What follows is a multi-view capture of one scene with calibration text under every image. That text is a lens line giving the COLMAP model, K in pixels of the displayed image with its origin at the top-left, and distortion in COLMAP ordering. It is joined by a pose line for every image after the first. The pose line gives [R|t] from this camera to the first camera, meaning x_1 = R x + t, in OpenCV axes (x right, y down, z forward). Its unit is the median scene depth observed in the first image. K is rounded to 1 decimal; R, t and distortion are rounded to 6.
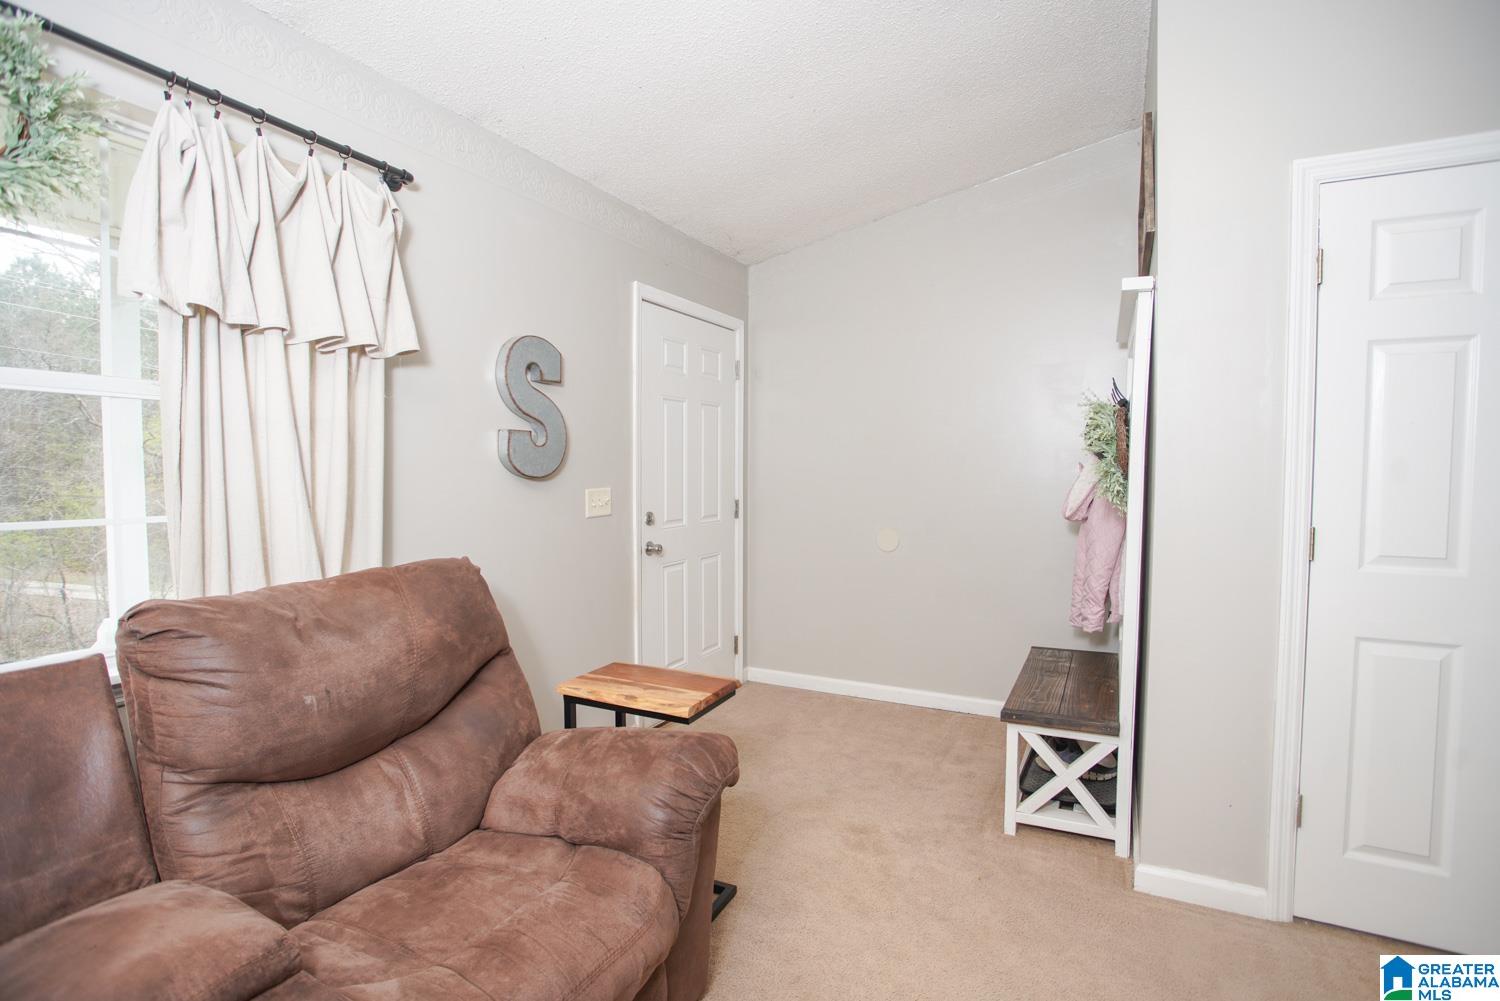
lens RADIAL K [[732.2, 0, 750.0], [0, 732.2, 500.5], [0, 0, 1]] dist [-0.063548, 0.024185]
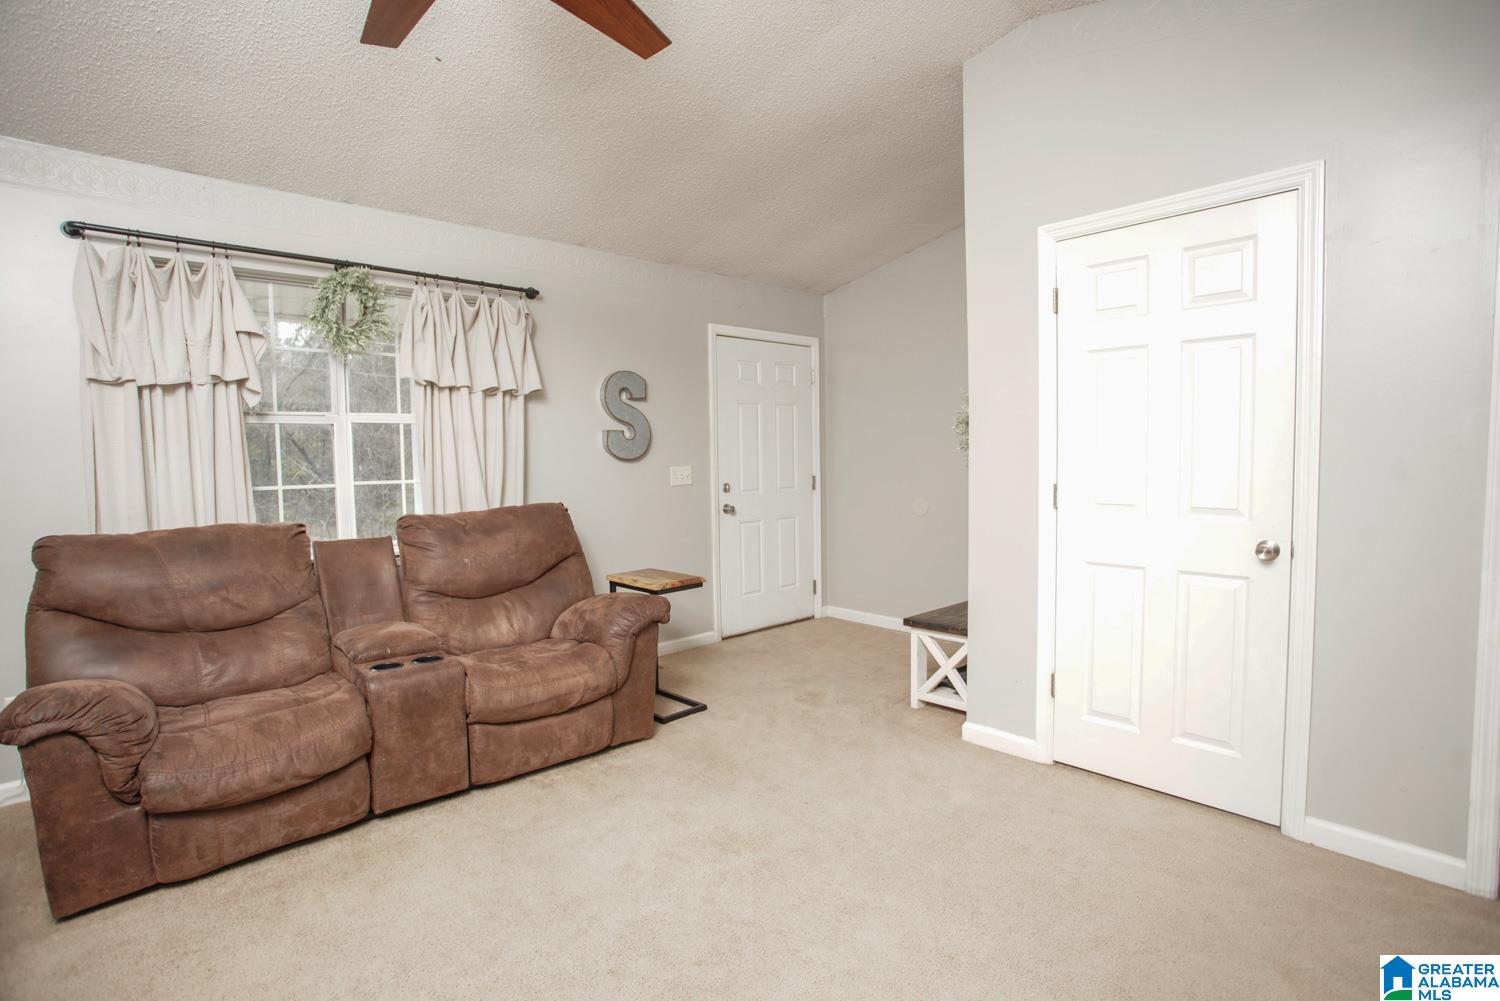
lens RADIAL K [[732.2, 0, 750.0], [0, 732.2, 500.5], [0, 0, 1]] dist [-0.063548, 0.024185]
pose [[0.936919, 0.007196, -0.349473, 0.674669], [-0.000083, 0.999793, 0.020365, 0.033939], [0.349547, -0.019051, 0.936725, -0.538288]]
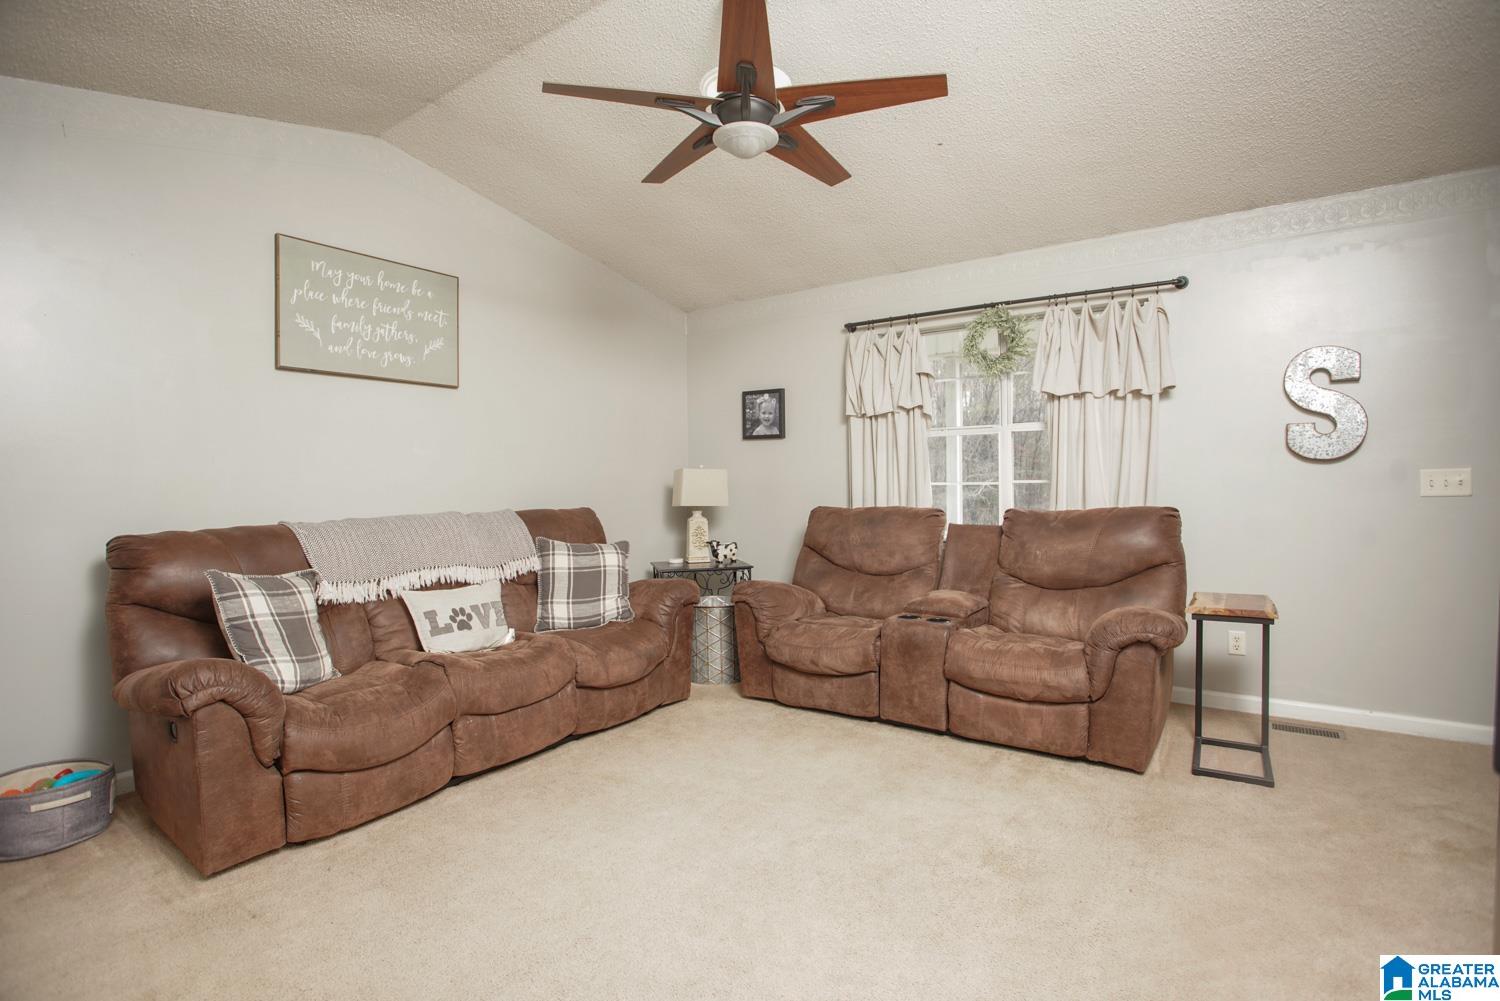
lens RADIAL K [[732.2, 0, 750.0], [0, 732.2, 500.5], [0, 0, 1]] dist [-0.063548, 0.024185]
pose [[-0.143162, 0.026093, -0.989355, 1.354554], [-0.030712, 0.999054, 0.030793, 0.039959], [0.989223, 0.034794, -0.142225, 0.270378]]
